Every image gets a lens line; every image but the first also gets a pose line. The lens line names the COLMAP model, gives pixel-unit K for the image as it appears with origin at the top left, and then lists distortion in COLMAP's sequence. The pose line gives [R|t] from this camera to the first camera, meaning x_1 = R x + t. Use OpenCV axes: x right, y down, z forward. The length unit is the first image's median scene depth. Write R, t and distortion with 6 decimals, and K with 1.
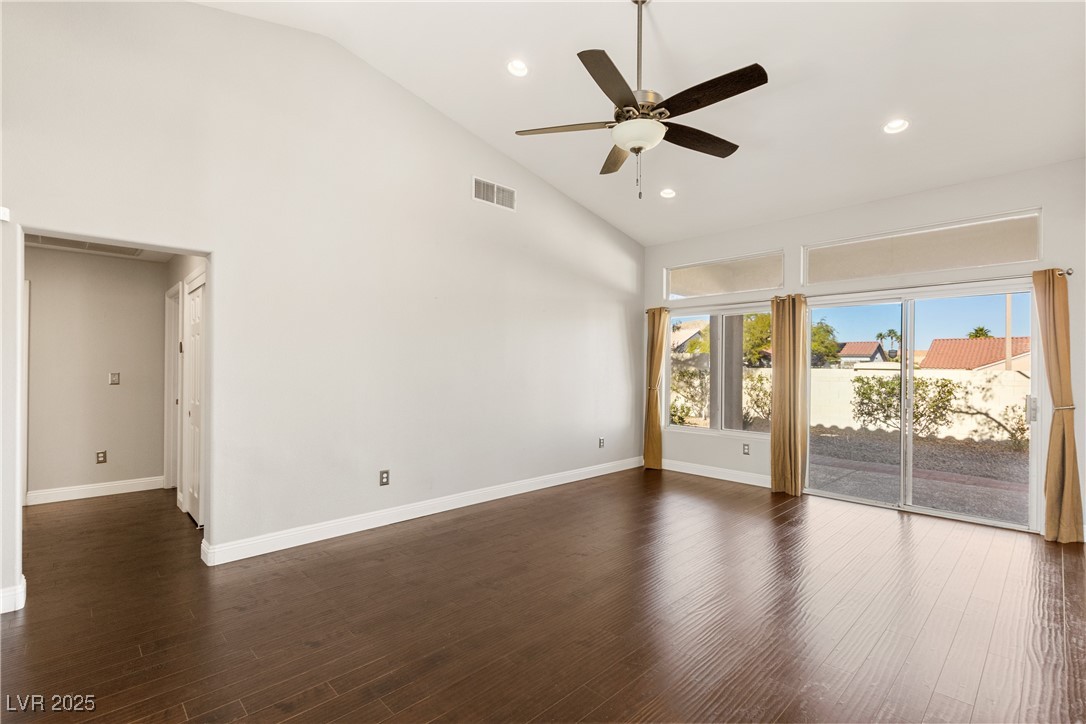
lens RADIAL K [[491.3, 0, 545.5], [0, 491.3, 367.5], [0, 0, 1]] dist [-0.000045, -0.000546]
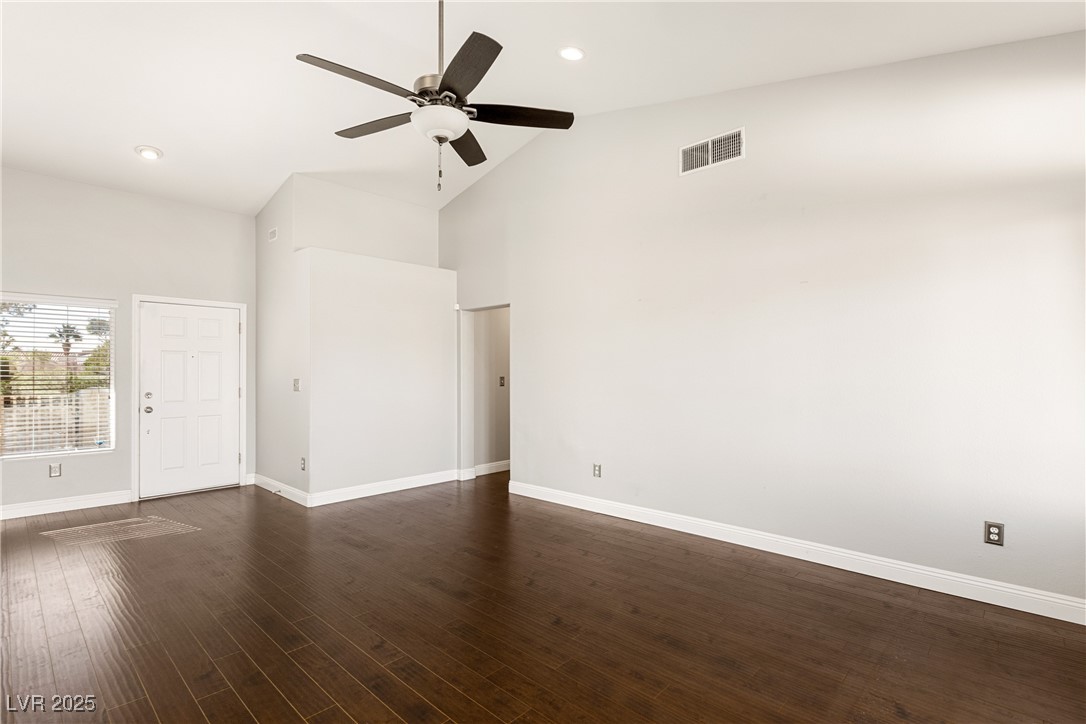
lens RADIAL K [[501.8, 0, 547.1], [0, 501.8, 365.4], [0, 0, 1]] dist [0.001045, -0.000464]
pose [[0.054623, -0.022785, -0.998247, 0.809353], [0.003459, 0.999738, -0.022629, 0.010549], [0.998501, -0.002217, 0.054687, 0.813808]]
